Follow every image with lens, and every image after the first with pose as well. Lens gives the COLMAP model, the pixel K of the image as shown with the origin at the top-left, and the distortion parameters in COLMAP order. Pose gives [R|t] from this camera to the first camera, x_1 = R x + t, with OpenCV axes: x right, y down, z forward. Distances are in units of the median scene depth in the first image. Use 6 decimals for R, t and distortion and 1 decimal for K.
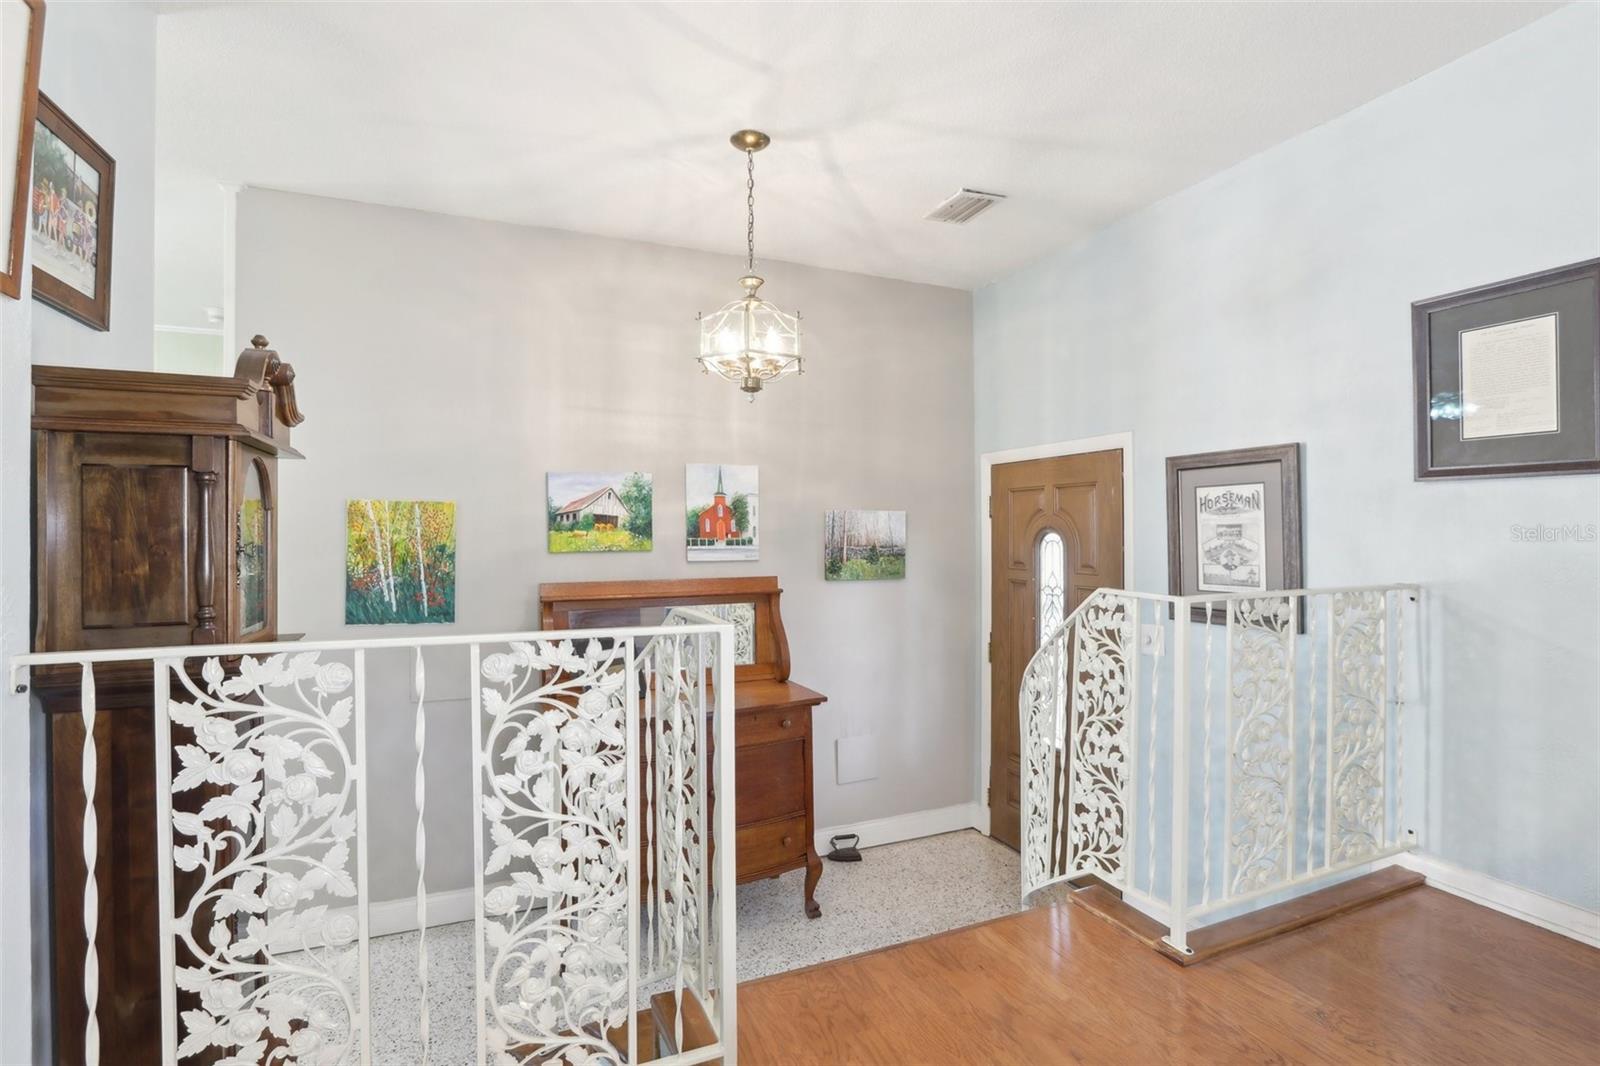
lens RADIAL K [[766.6, 0, 806.9], [0, 766.6, 533.0], [0, 0, 1]] dist [-0.052701, 0.020363]
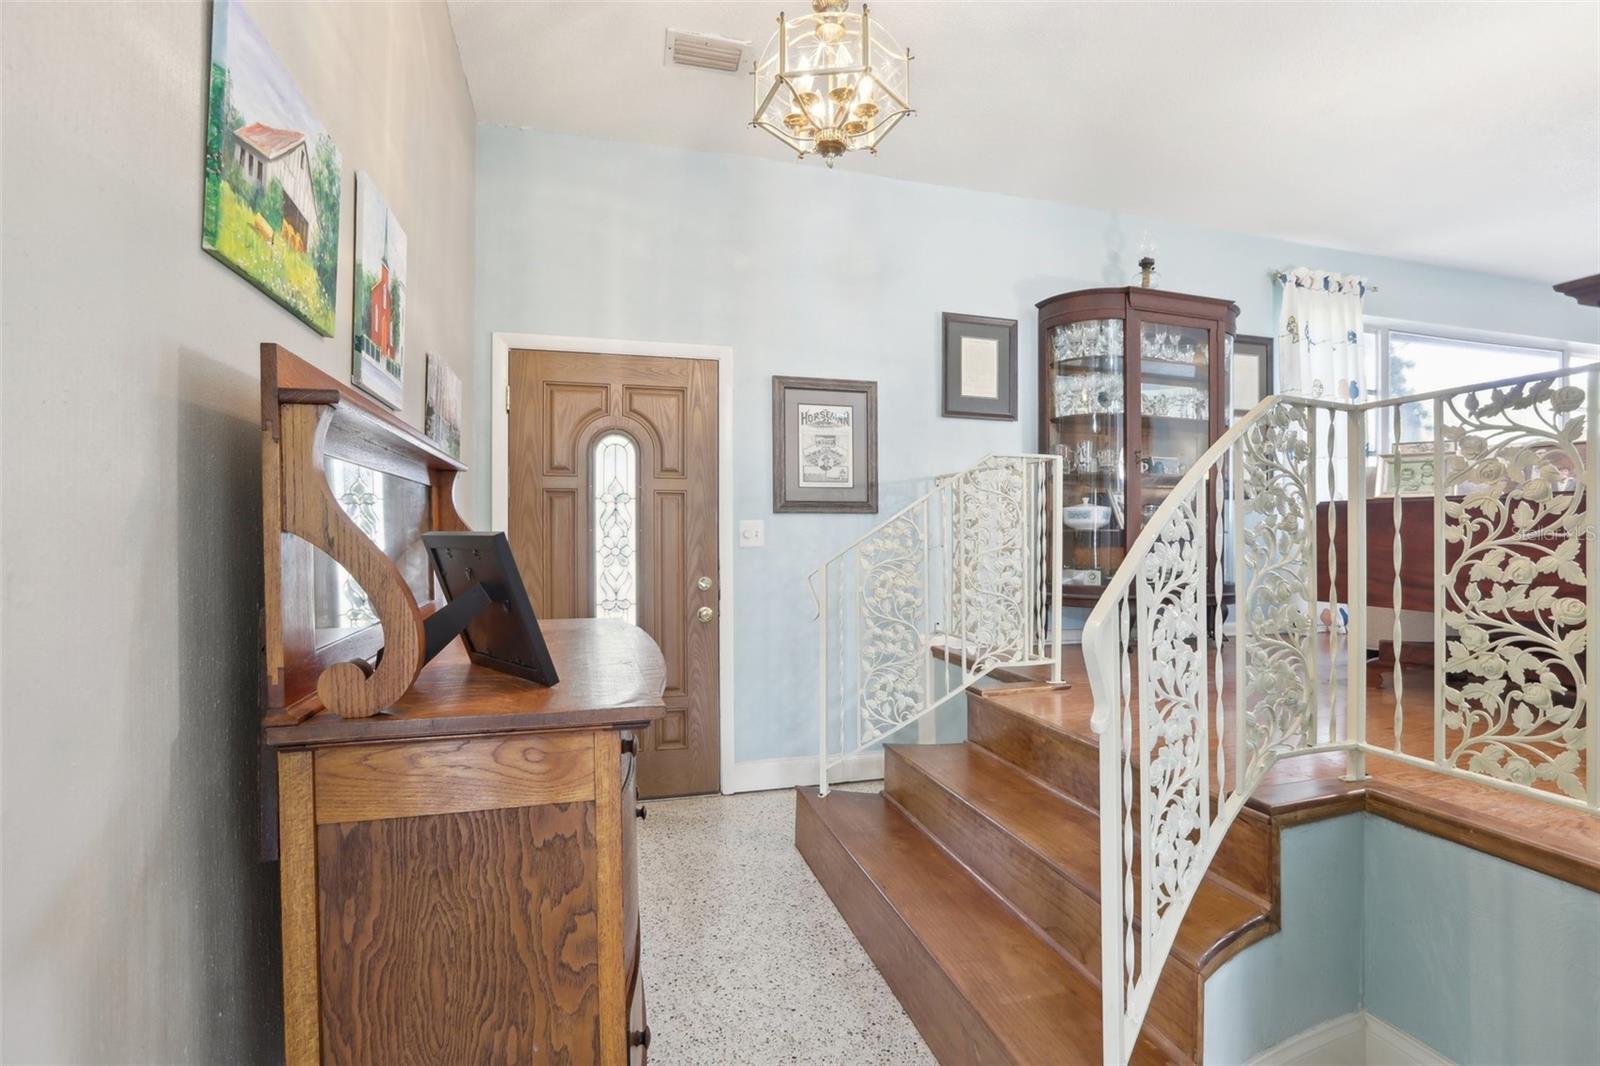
lens RADIAL K [[741.9, 0, 795.3], [0, 741.9, 534.7], [0, 0, 1]] dist [-0.053804, 0.021068]
pose [[0.131872, 0.003513, 0.991261, -0.666628], [0.001816, 0.999991, -0.003786, 0.153718], [-0.991265, 0.002300, 0.131864, 0.821368]]
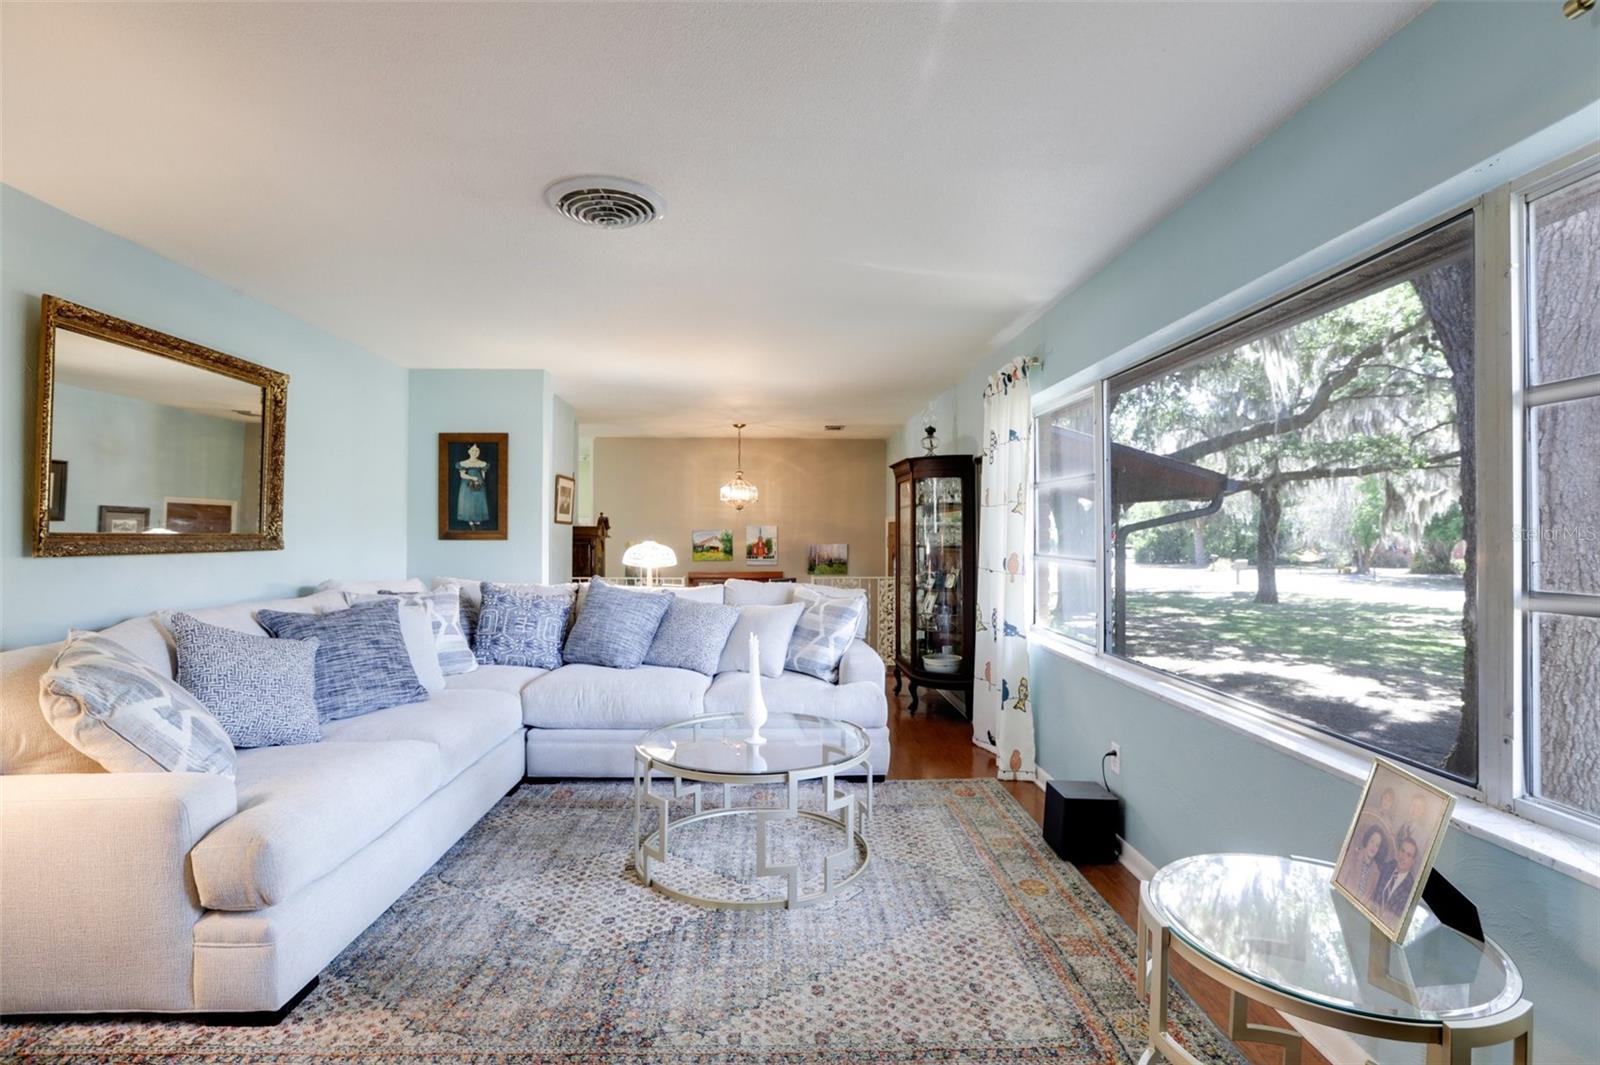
lens RADIAL K [[741.9, 0, 795.3], [0, 741.9, 534.2], [0, 0, 1]] dist [-0.053804, 0.021068]
pose [[0.932748, 0.003551, -0.360510, 1.039864], [-0.004268, 0.999990, -0.001195, -0.072776], [0.360502, 0.002653, 0.932754, -1.449314]]
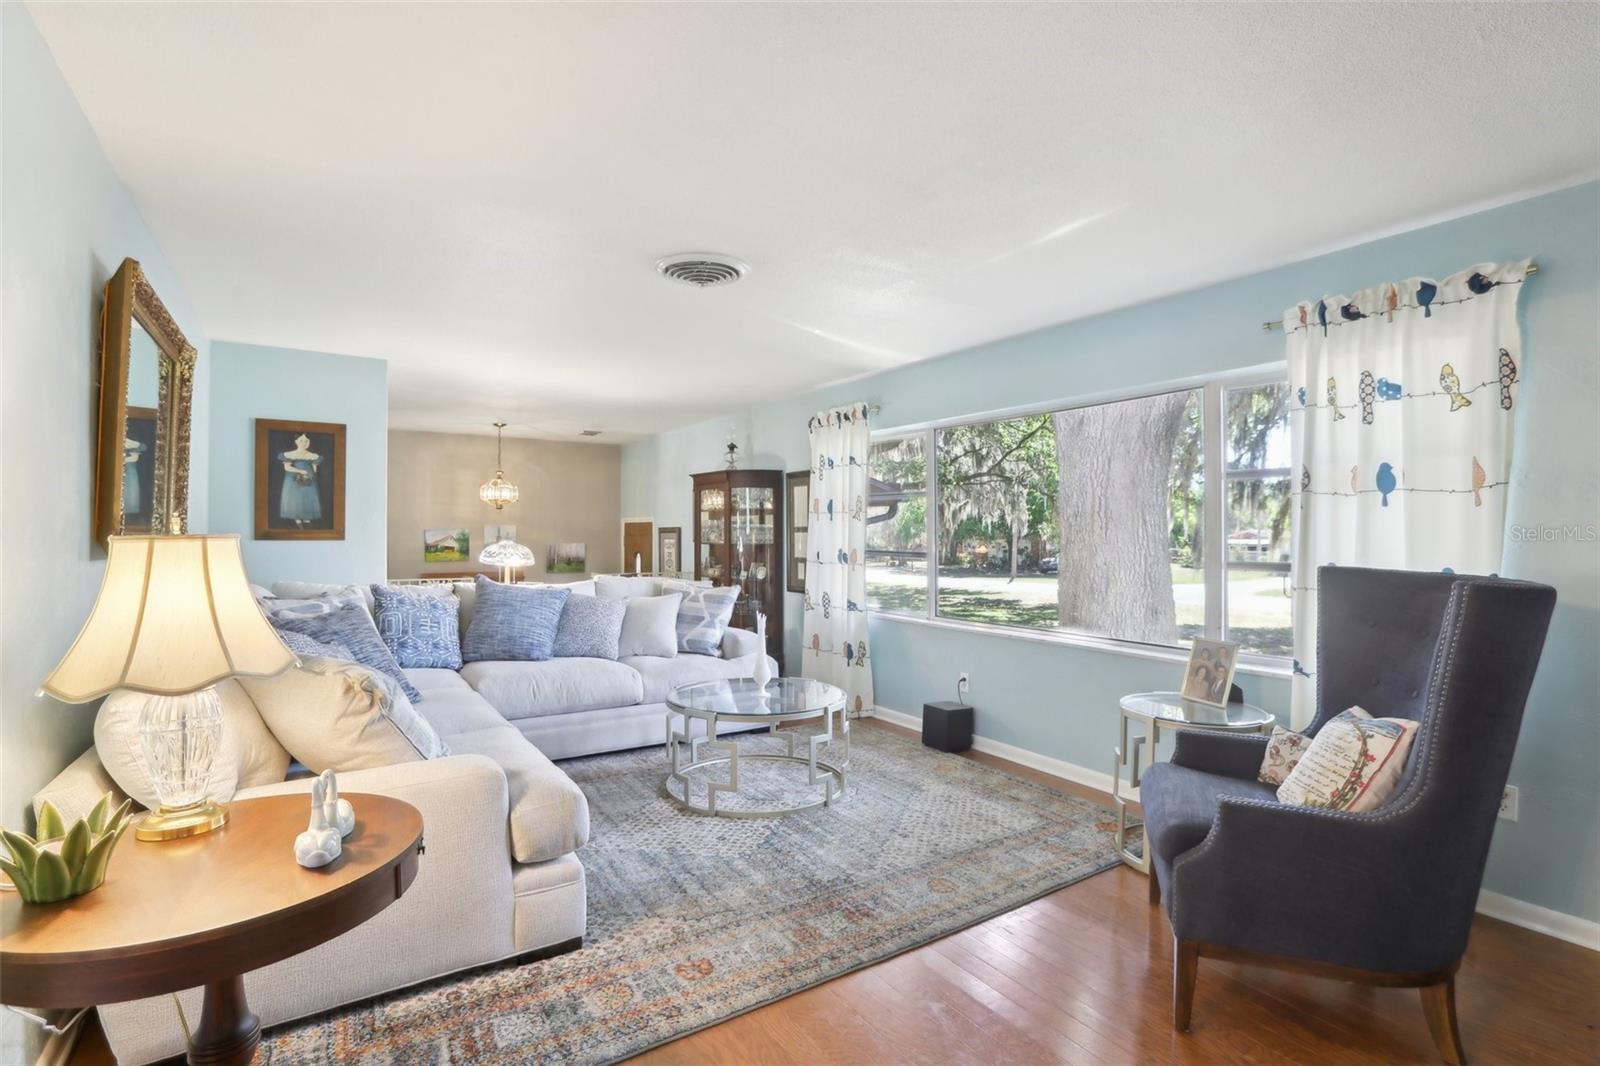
lens RADIAL K [[741.9, 0, 795.3], [0, 741.9, 534.7], [0, 0, 1]] dist [-0.053804, 0.021068]
pose [[0.985329, 0.005980, 0.170562, 0.508586], [-0.005656, 0.999981, -0.002383, -0.071554], [-0.170573, 0.001383, 0.985344, -1.791337]]
